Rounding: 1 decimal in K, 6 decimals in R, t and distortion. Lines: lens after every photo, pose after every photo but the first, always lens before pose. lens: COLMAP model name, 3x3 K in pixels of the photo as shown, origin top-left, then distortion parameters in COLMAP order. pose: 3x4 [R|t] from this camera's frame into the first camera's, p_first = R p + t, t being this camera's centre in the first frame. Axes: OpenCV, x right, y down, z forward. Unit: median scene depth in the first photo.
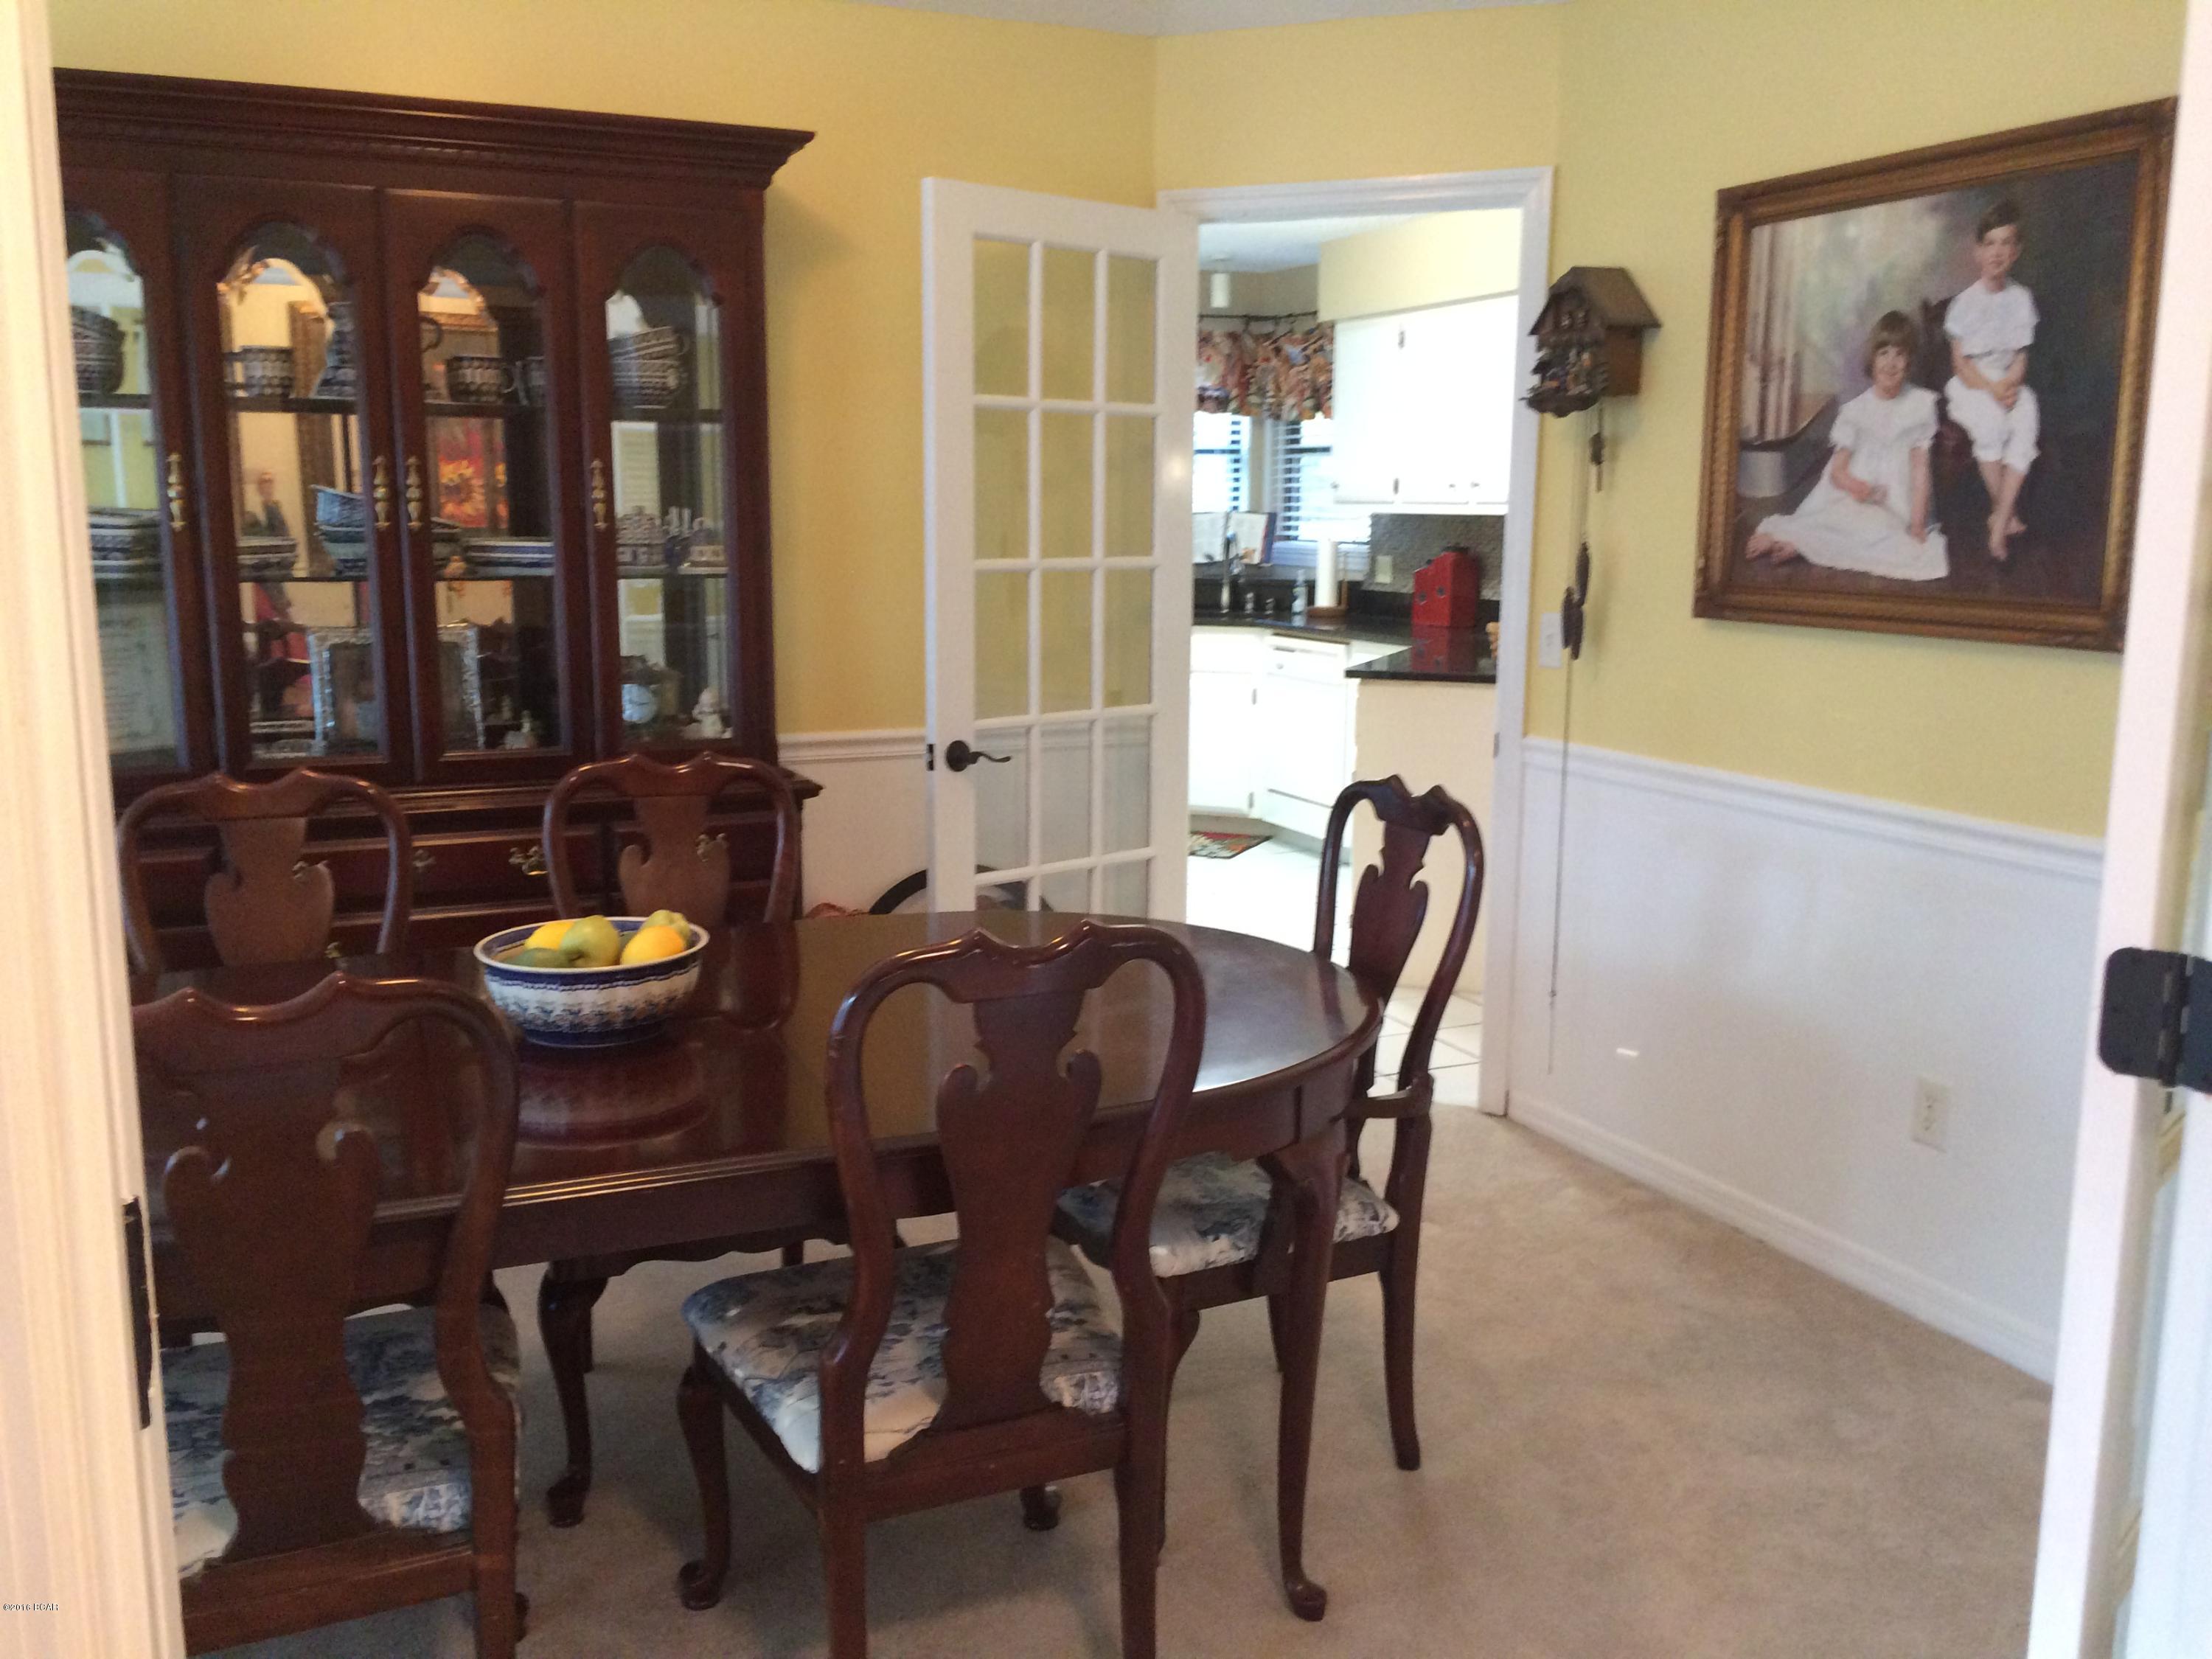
lens RADIAL K [[1884.3, 0, 1096.0], [0, 1884.3, 829.3], [0, 0, 1]] dist [0.074288, -0.101900]
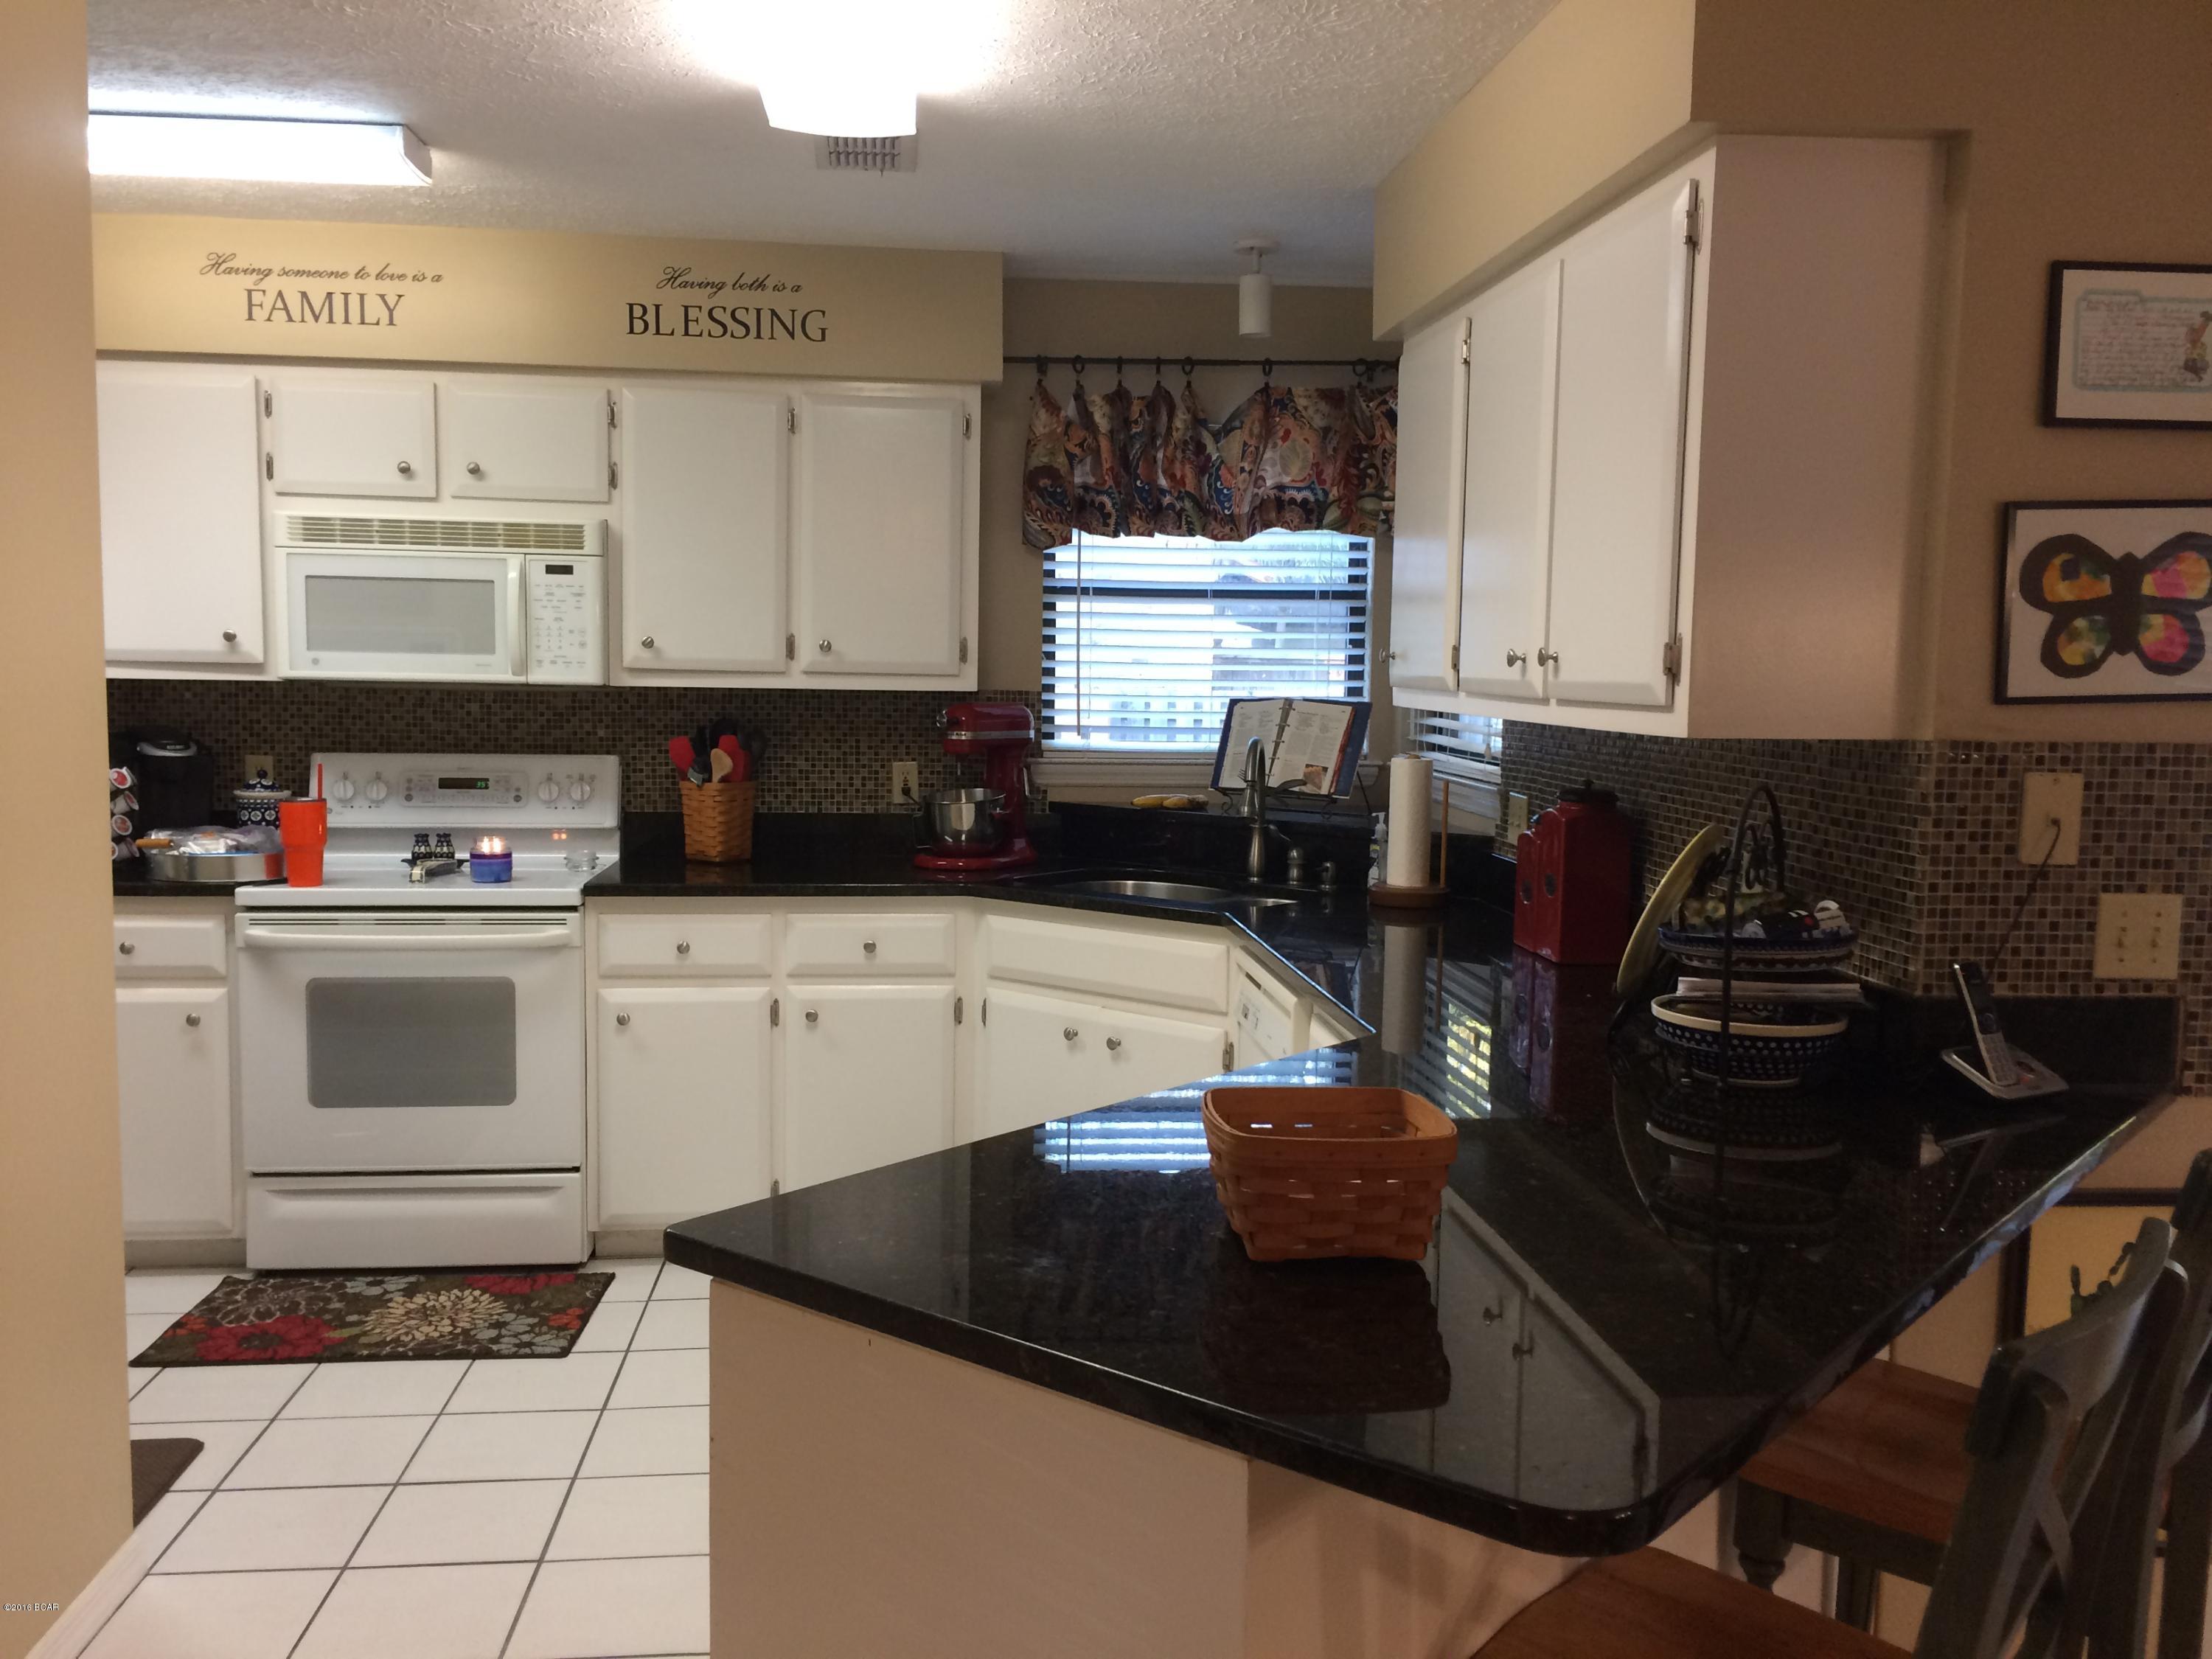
lens RADIAL K [[1884.3, 0, 1096.0], [0, 1884.3, 829.3], [0, 0, 1]] dist [0.074288, -0.101900]
pose [[0.952669, 0.033630, -0.302143, 0.522376], [-0.058581, 0.995544, -0.073900, -0.240004], [0.298311, 0.088102, 0.950394, 1.281942]]
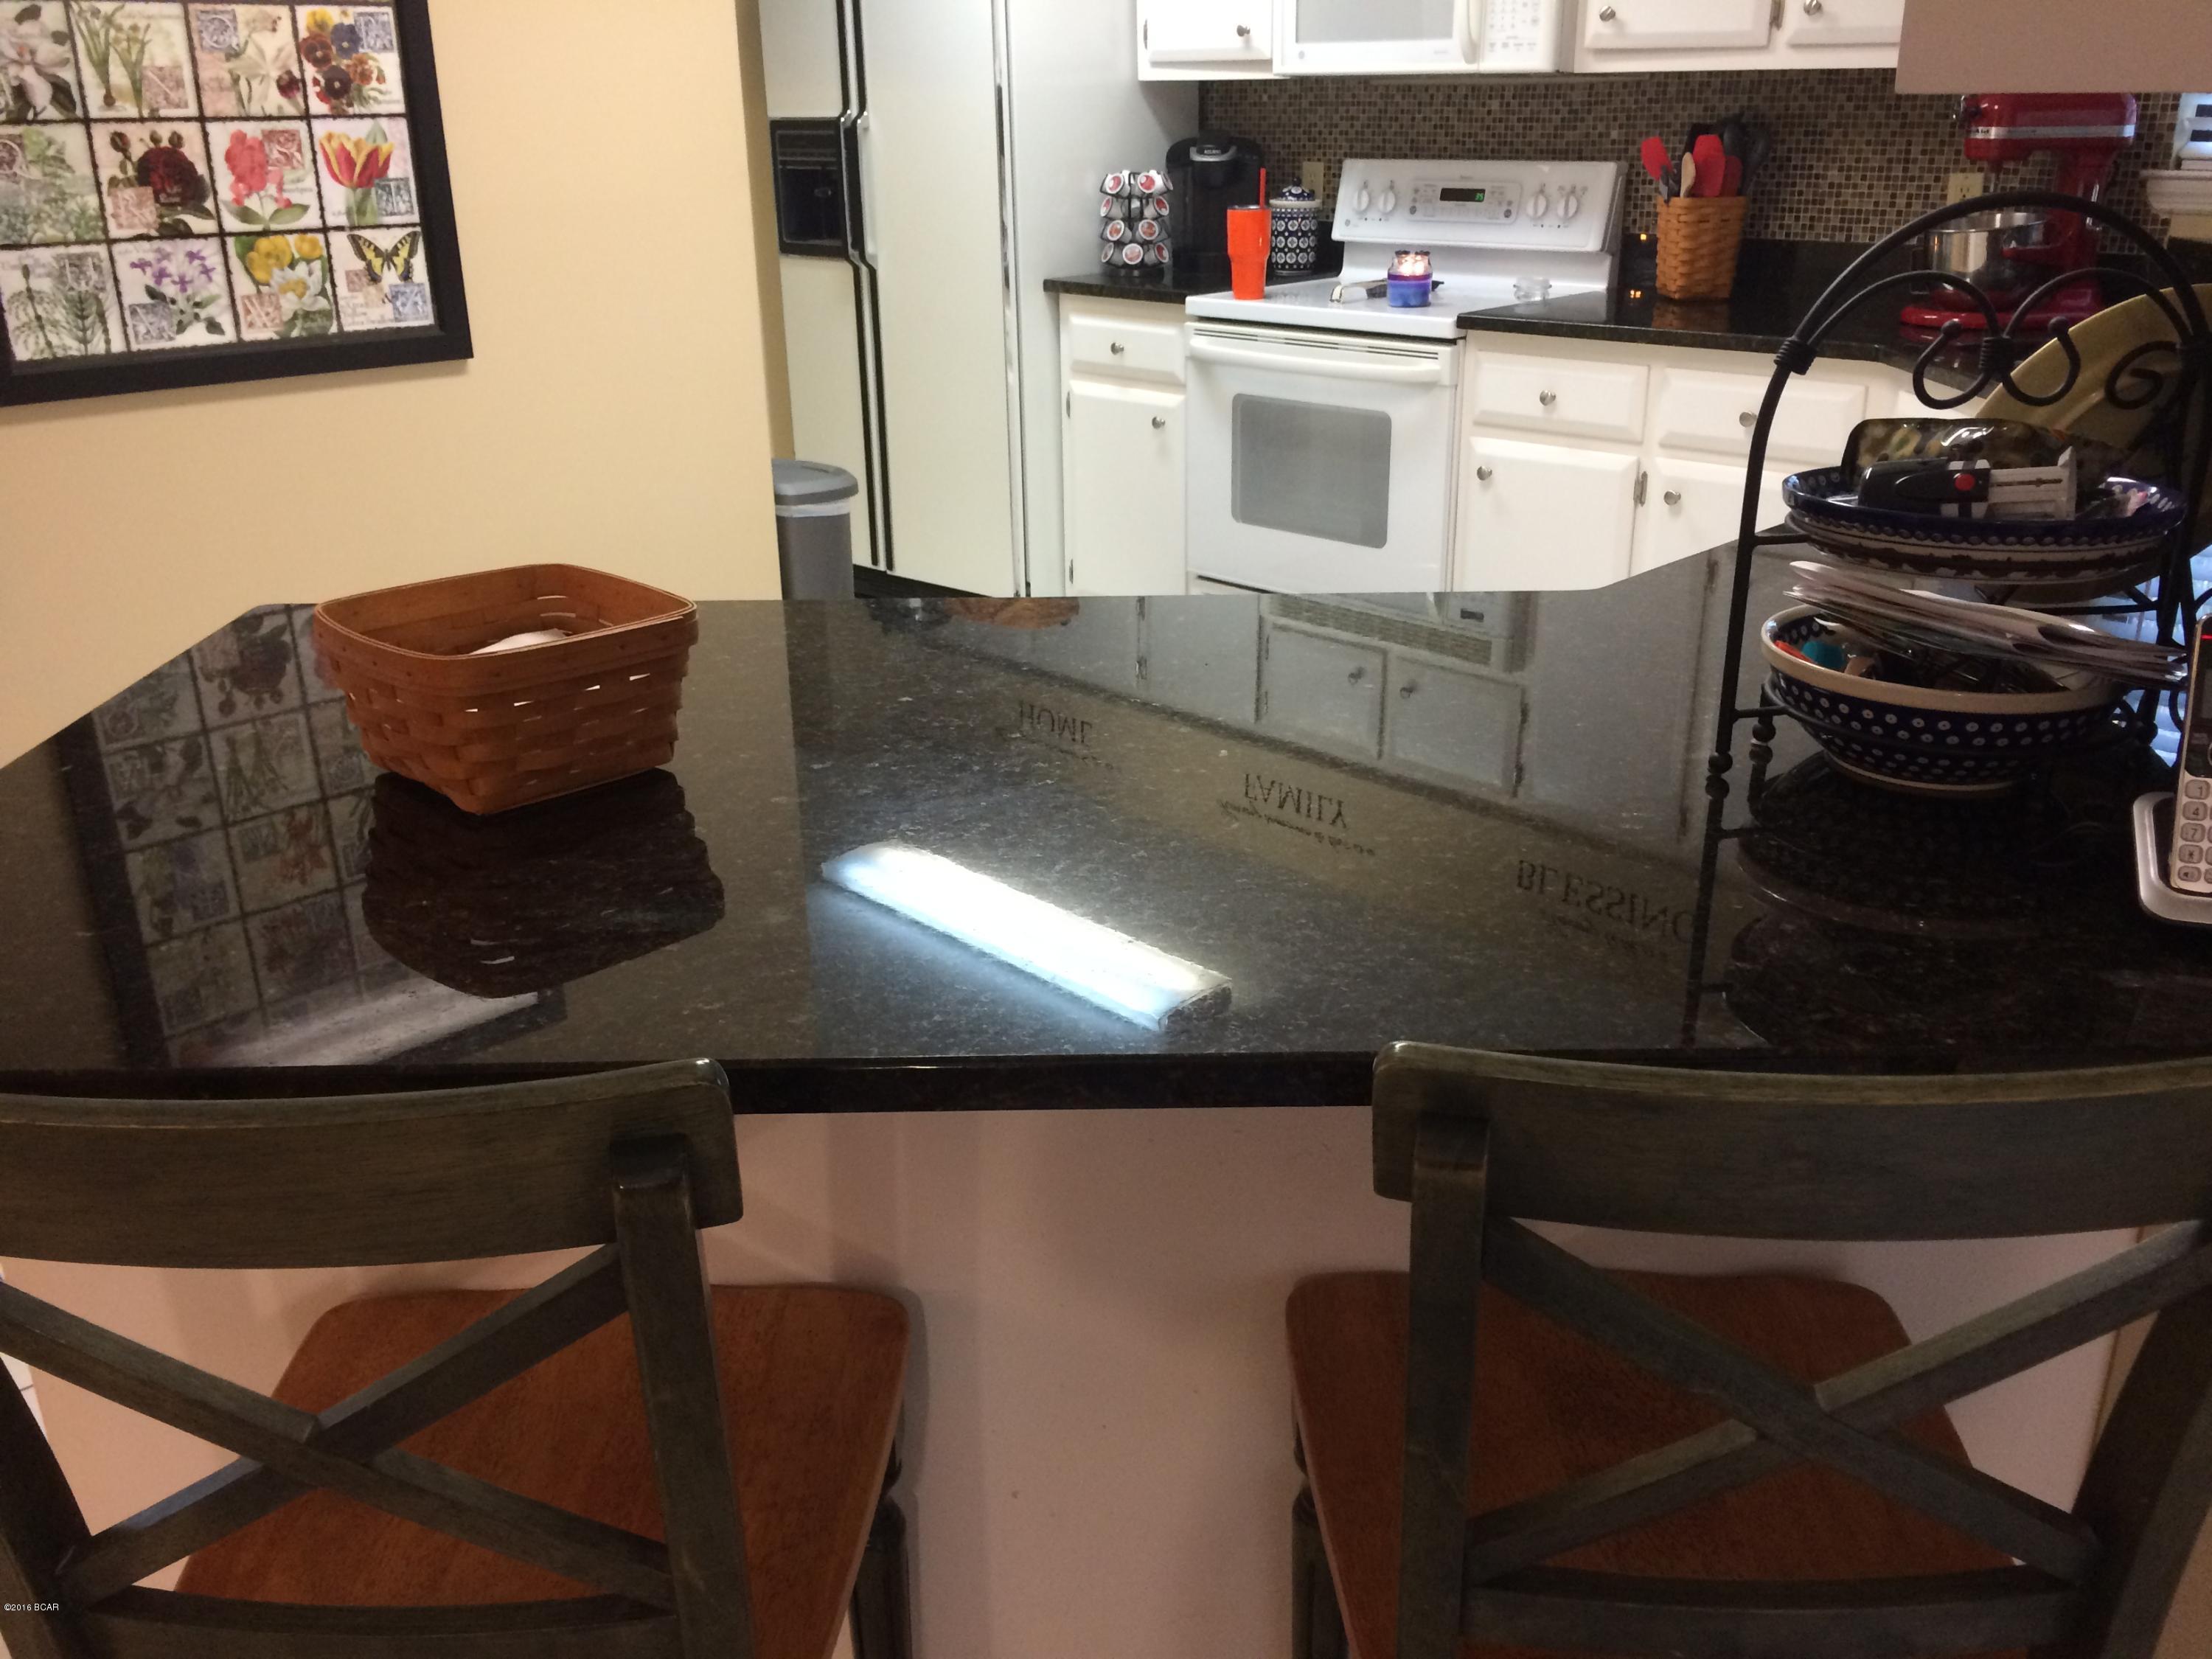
lens RADIAL K [[1884.3, 0, 1096.0], [0, 1884.3, 829.3], [0, 0, 1]] dist [0.074288, -0.101900]
pose [[0.378743, 0.328554, -0.865220, 0.800233], [-0.139052, 0.944455, 0.297774, -0.291110], [0.914996, 0.007531, 0.403392, 1.713875]]
